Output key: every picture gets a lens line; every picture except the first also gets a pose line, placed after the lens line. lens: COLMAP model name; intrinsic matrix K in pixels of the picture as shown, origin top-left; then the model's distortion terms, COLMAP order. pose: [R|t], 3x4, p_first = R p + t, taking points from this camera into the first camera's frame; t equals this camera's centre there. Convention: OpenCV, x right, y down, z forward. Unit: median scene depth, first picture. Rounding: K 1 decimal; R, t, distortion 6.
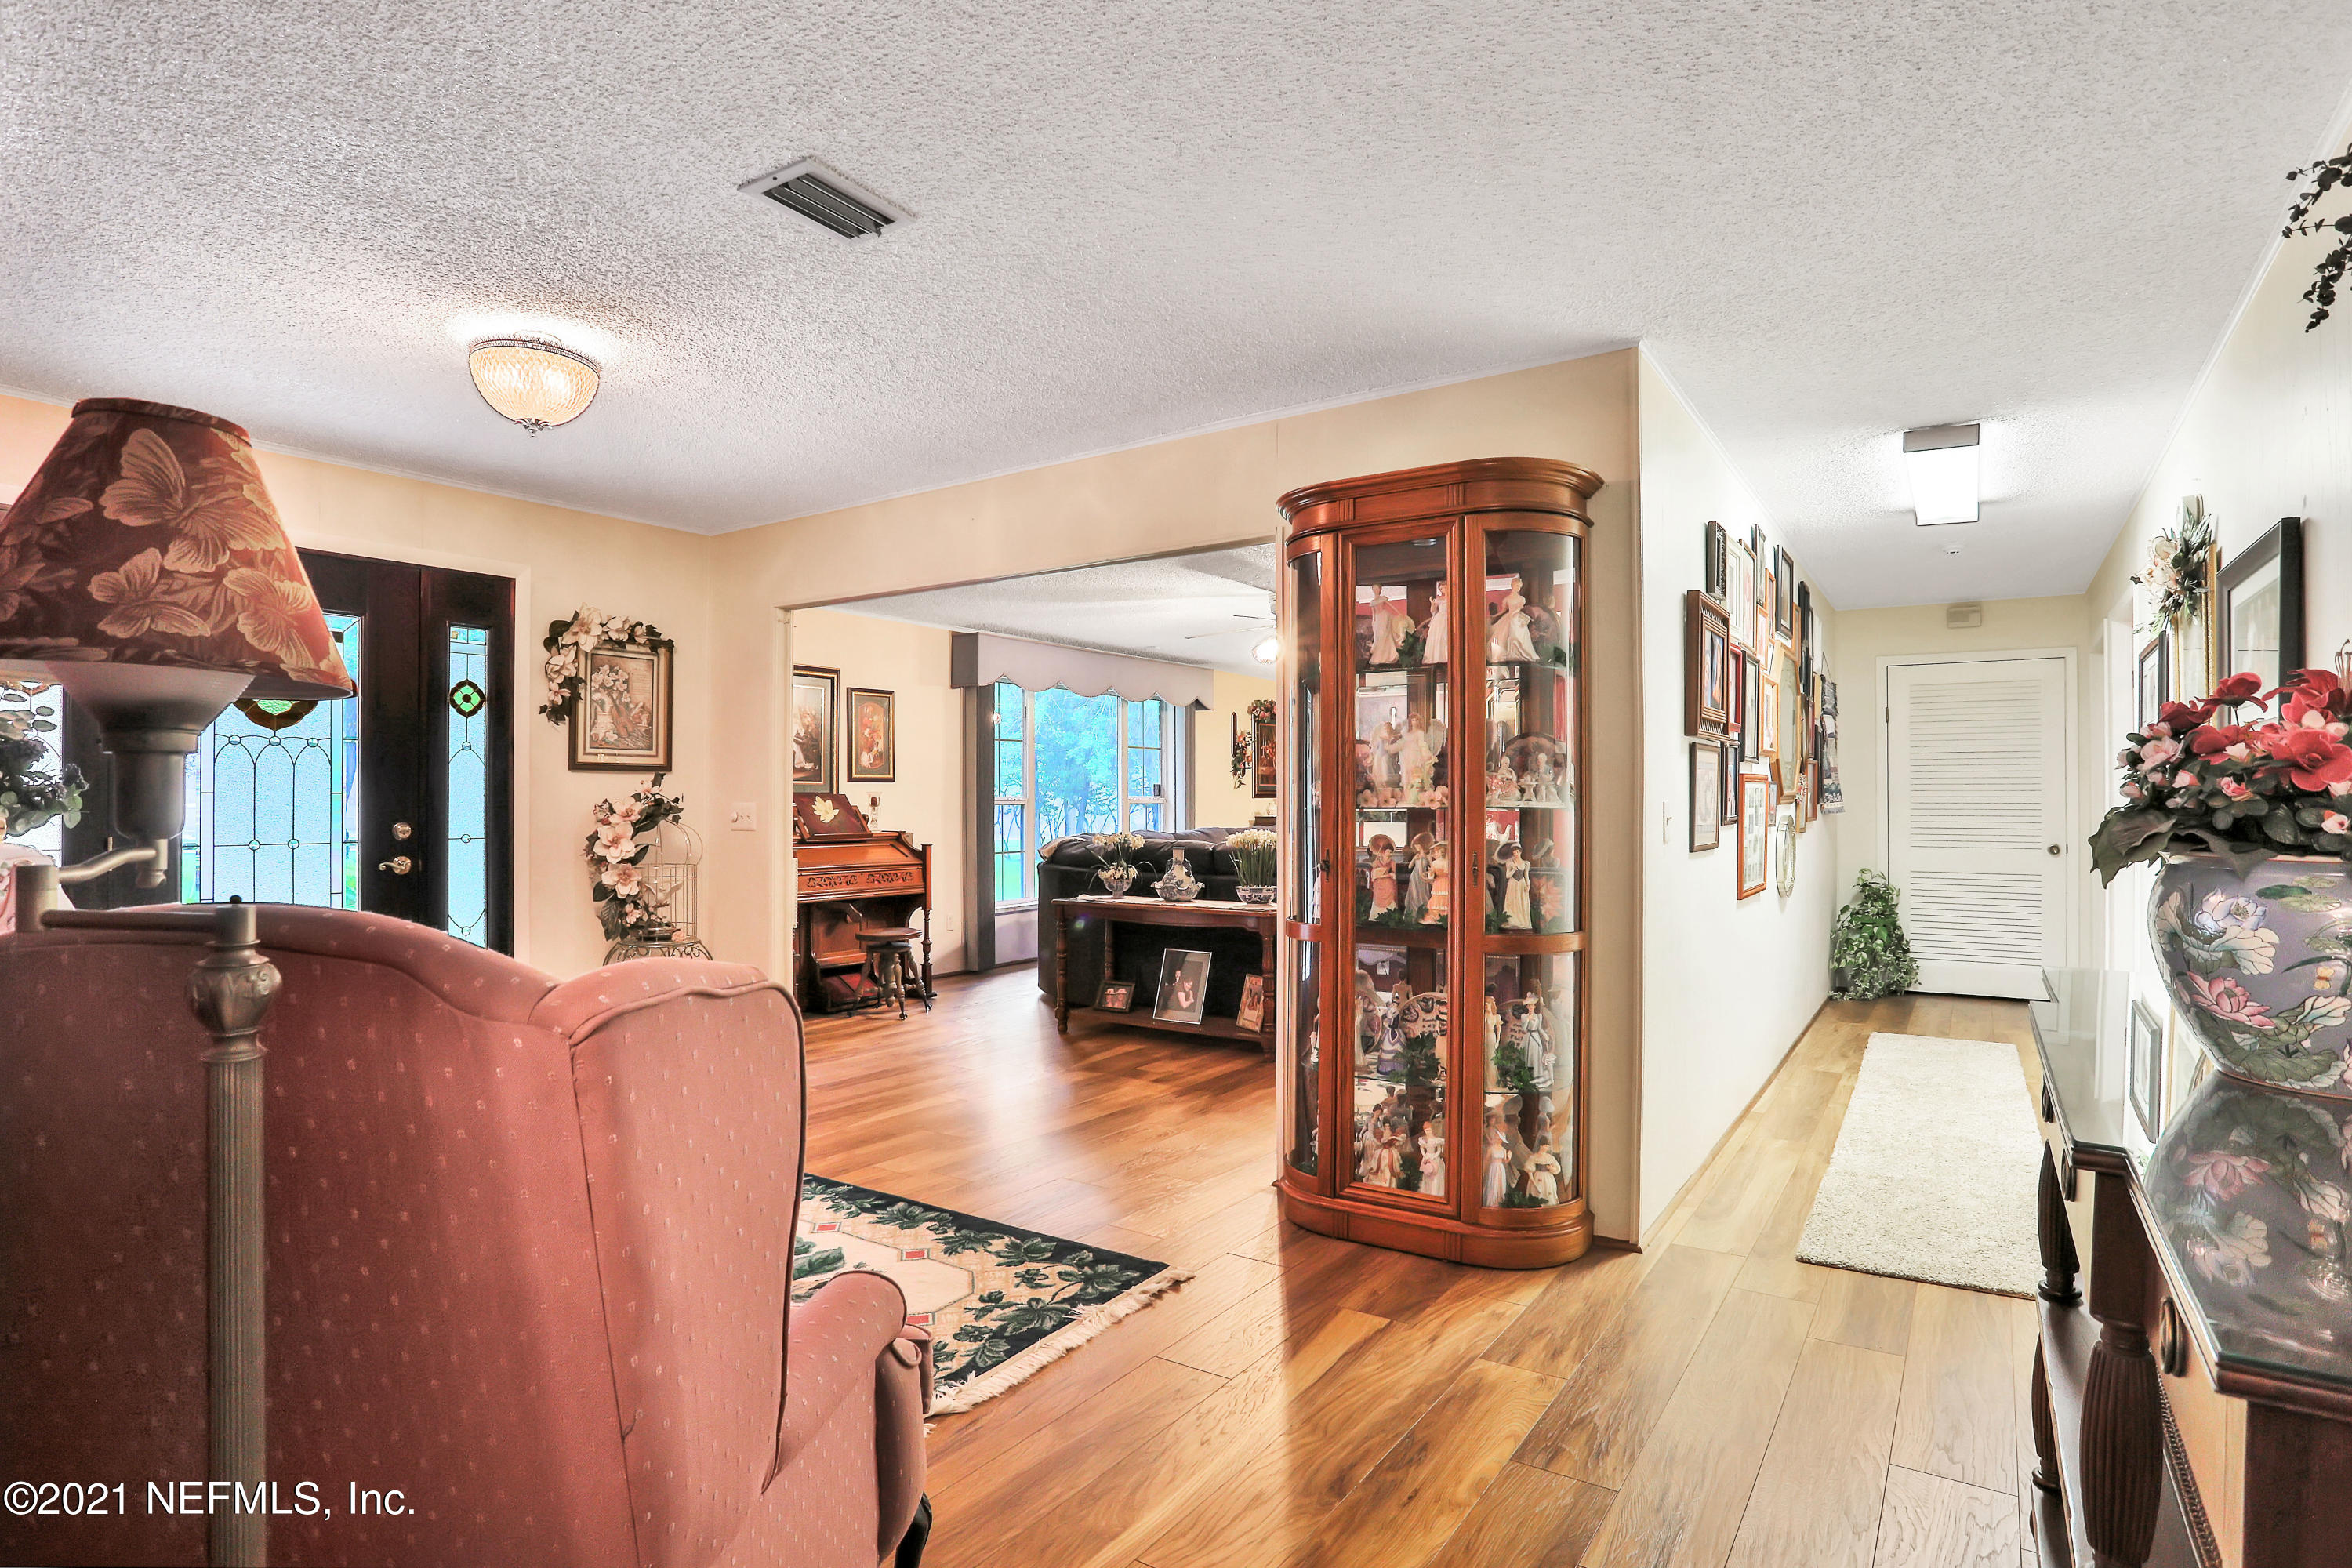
lens RADIAL K [[1230.3, 0, 1187.0], [0, 1230.3, 787.9], [0, 0, 1]] dist [-0.048856, 0.012231]
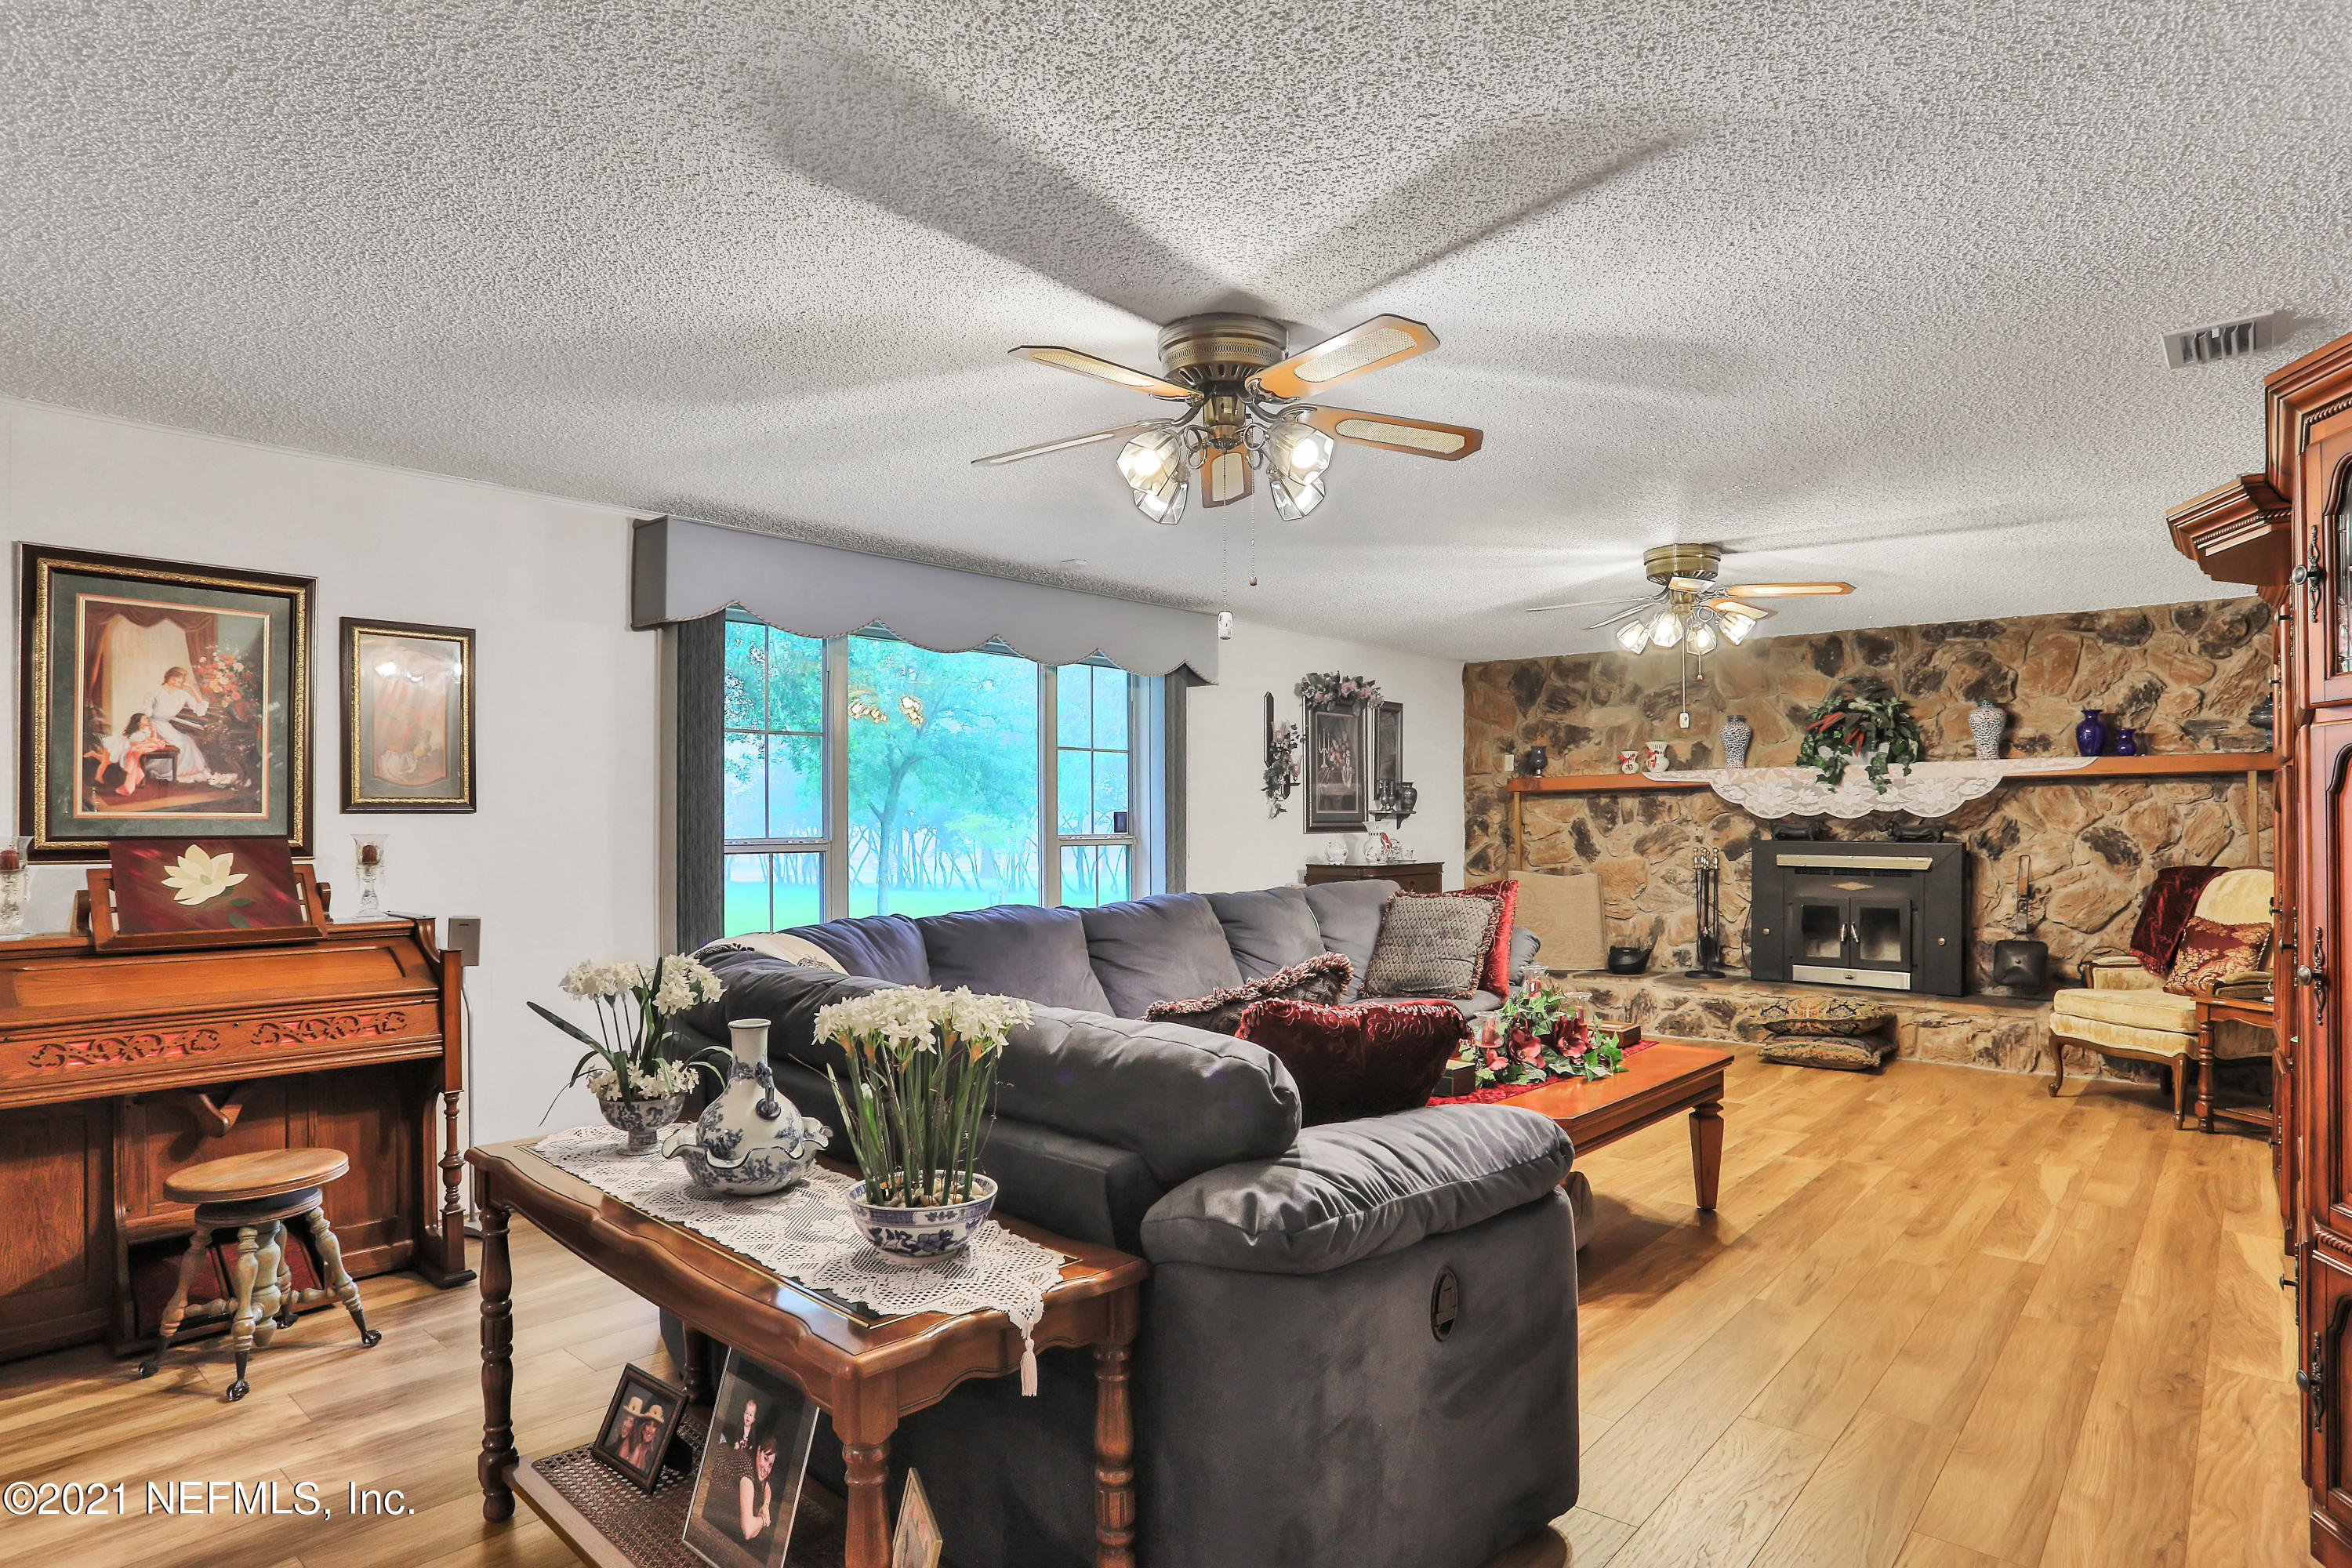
lens RADIAL K [[1230.3, 0, 1195.3], [0, 1230.3, 802.6], [0, 0, 1]] dist [-0.048856, 0.012231]
pose [[0.990442, -0.008606, -0.137664, 0.090507], [0.007110, 0.999910, -0.011354, -0.000752], [0.137750, 0.010267, 0.990414, 0.425700]]
